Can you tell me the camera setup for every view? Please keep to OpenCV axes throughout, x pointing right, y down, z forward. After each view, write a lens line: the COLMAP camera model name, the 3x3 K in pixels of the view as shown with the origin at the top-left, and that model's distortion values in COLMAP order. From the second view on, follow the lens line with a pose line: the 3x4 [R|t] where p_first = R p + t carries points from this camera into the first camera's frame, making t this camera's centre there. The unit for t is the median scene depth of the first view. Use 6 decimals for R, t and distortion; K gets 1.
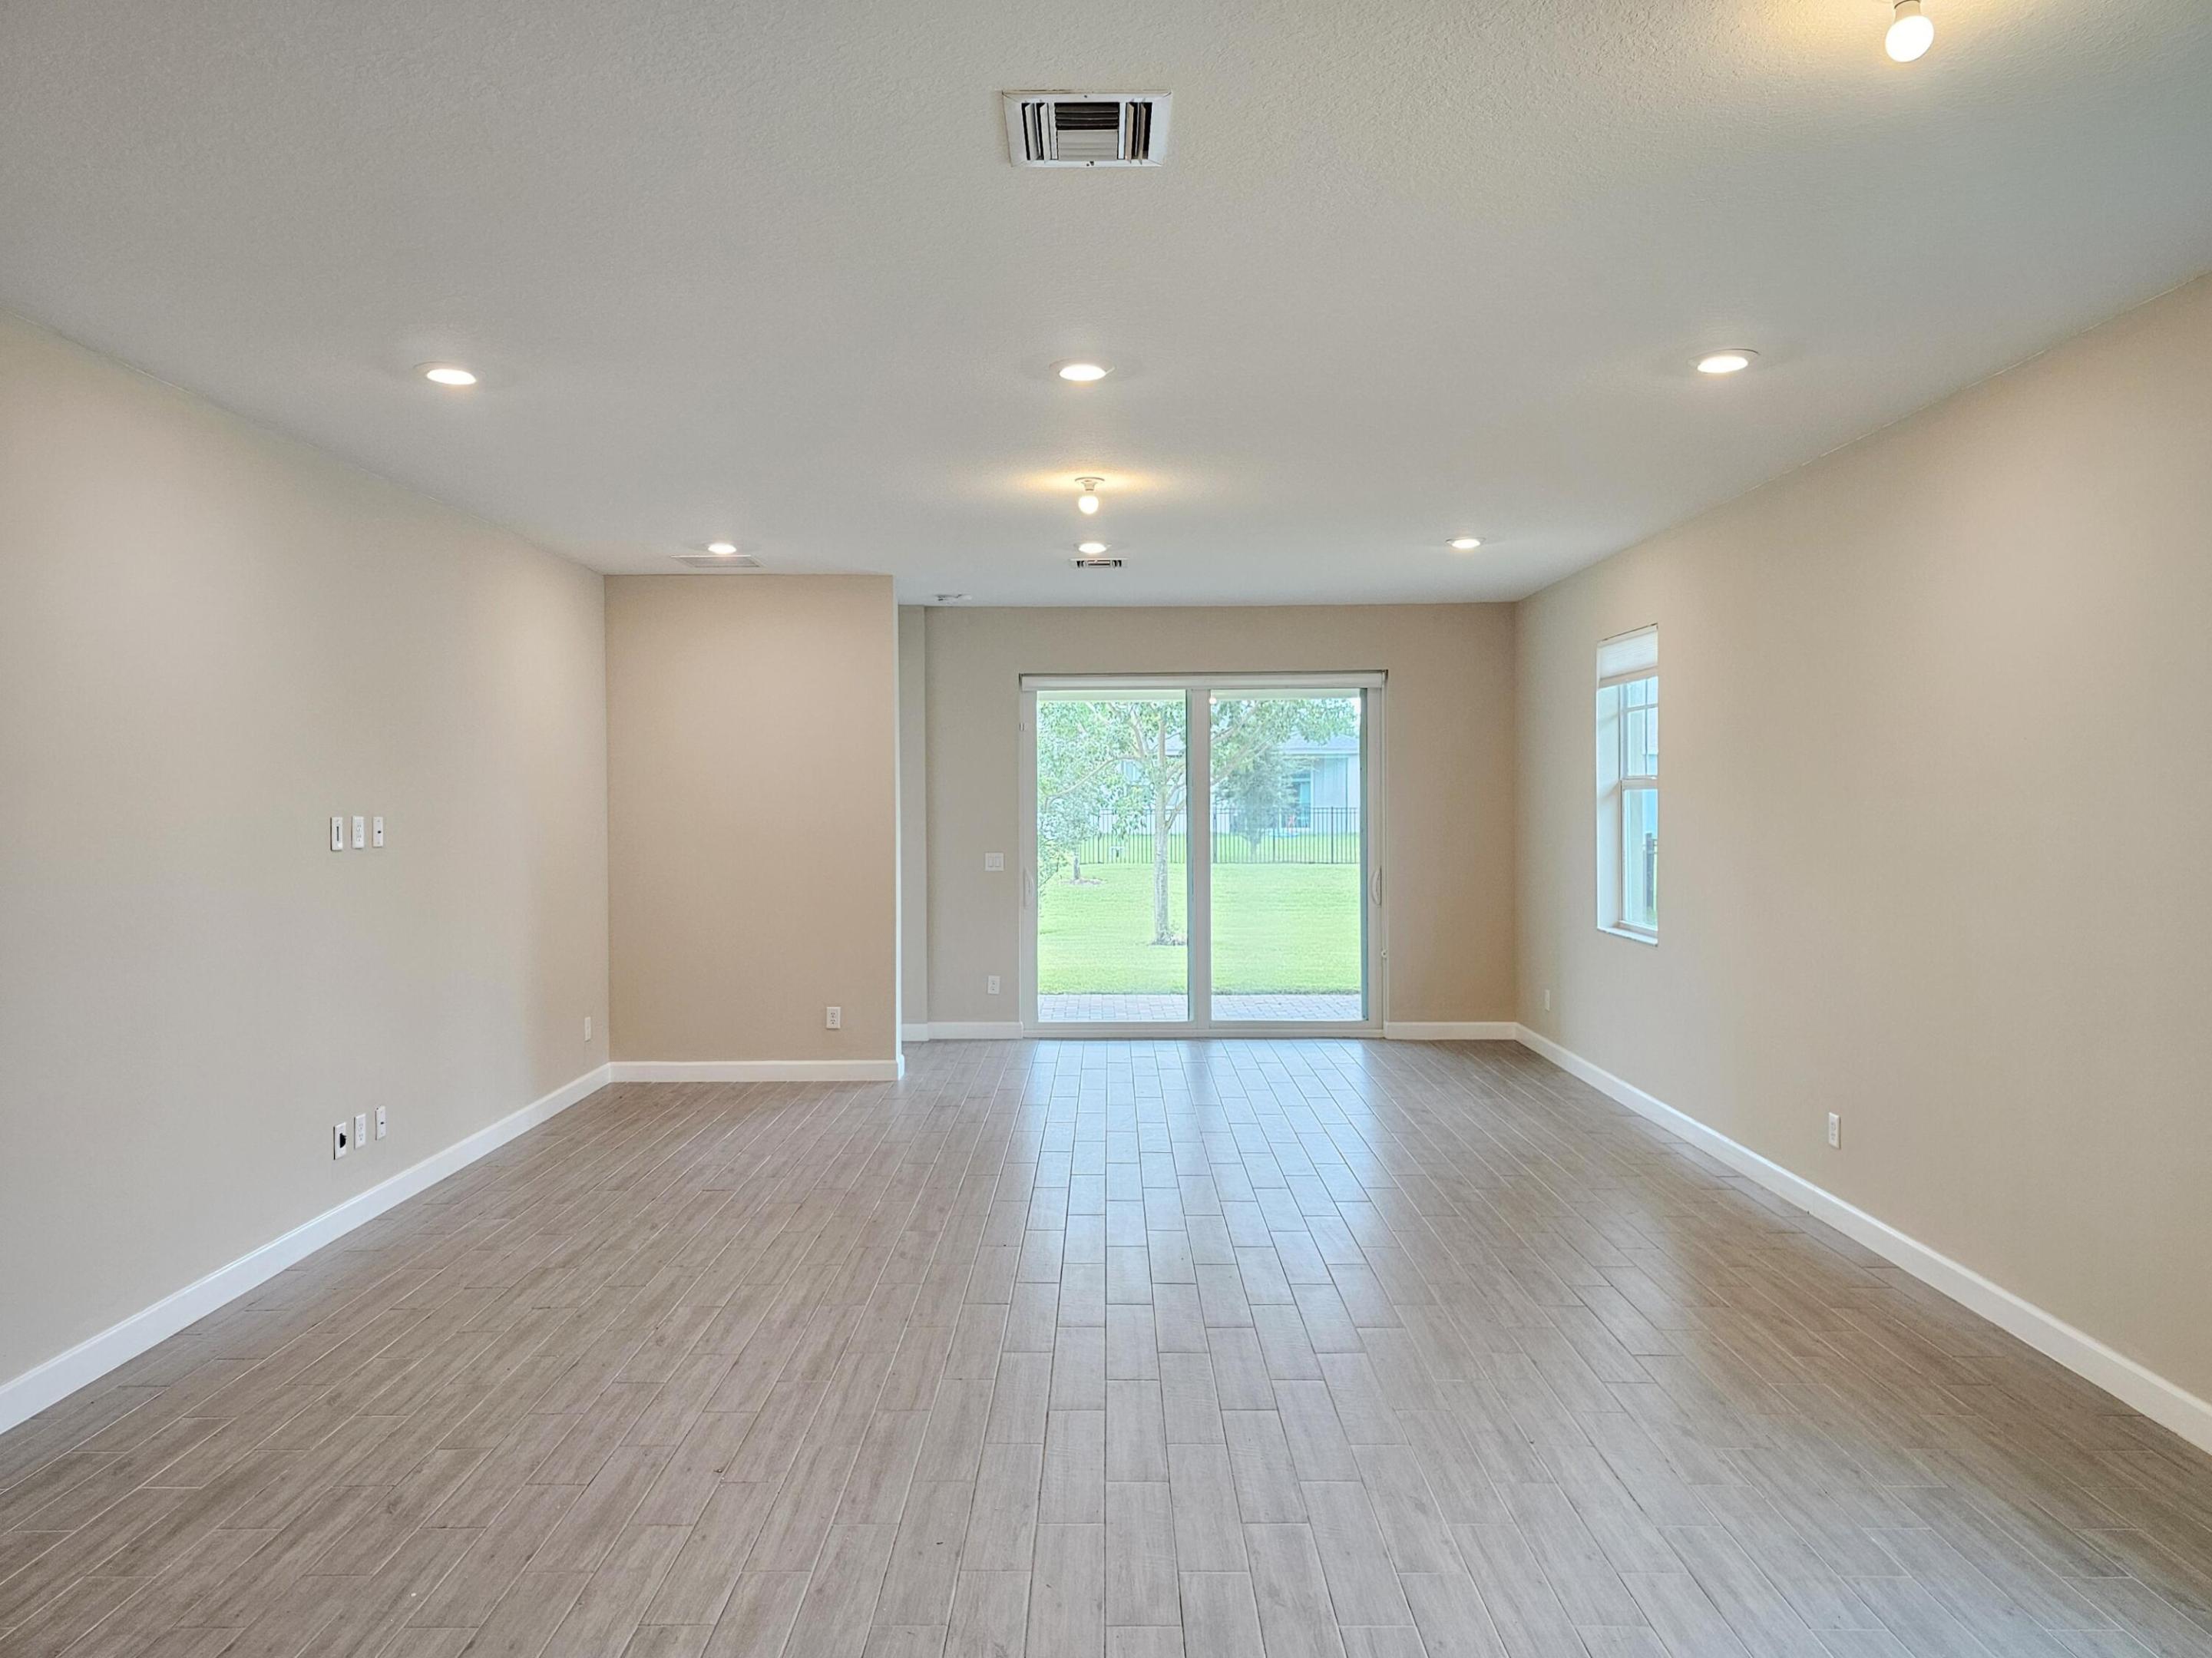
lens RADIAL K [[1522.1, 0, 1104.7], [0, 1522.1, 820.8], [0, 0, 1]] dist [0.048992, -0.037689]
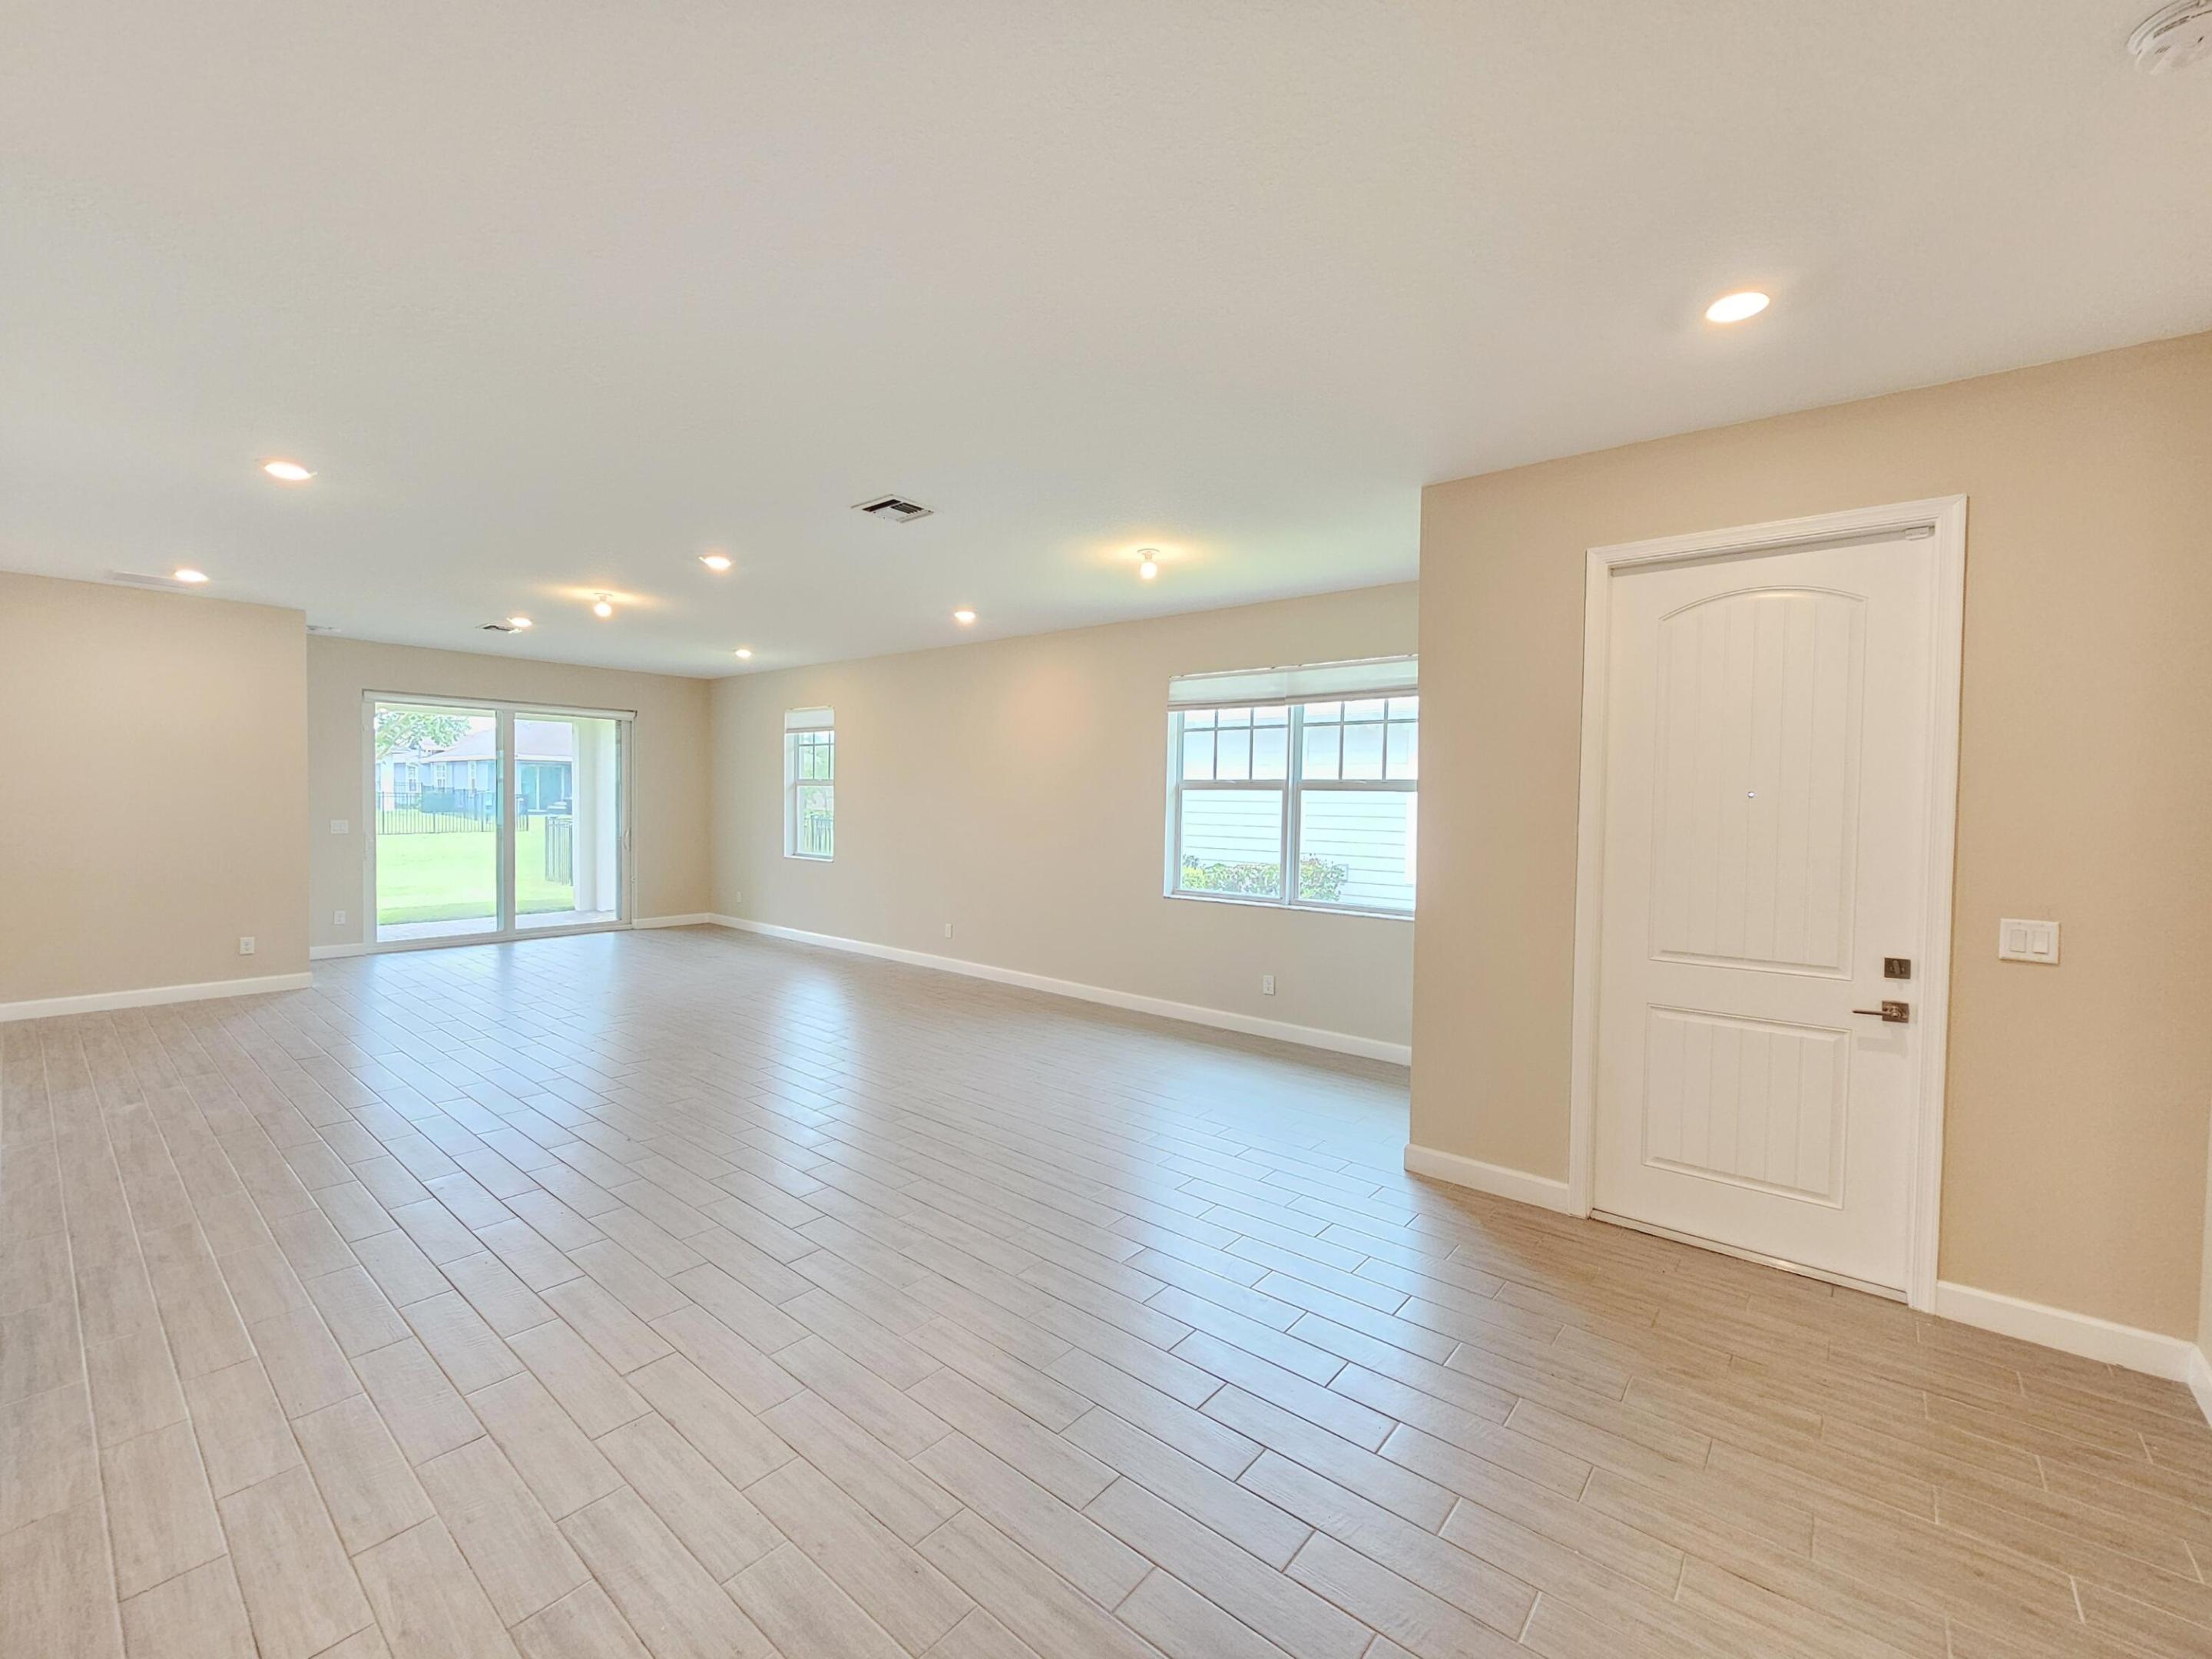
lens RADIAL K [[912.1, 0, 1111.3], [0, 912.1, 846.4], [0, 0, 1]] dist [-0.005975, 0.003135]
pose [[0.637801, -0.024805, 0.769802, -0.505791], [-0.008524, 0.999193, 0.039258, 0.013100], [-0.770154, -0.031601, 0.637074, -0.099902]]
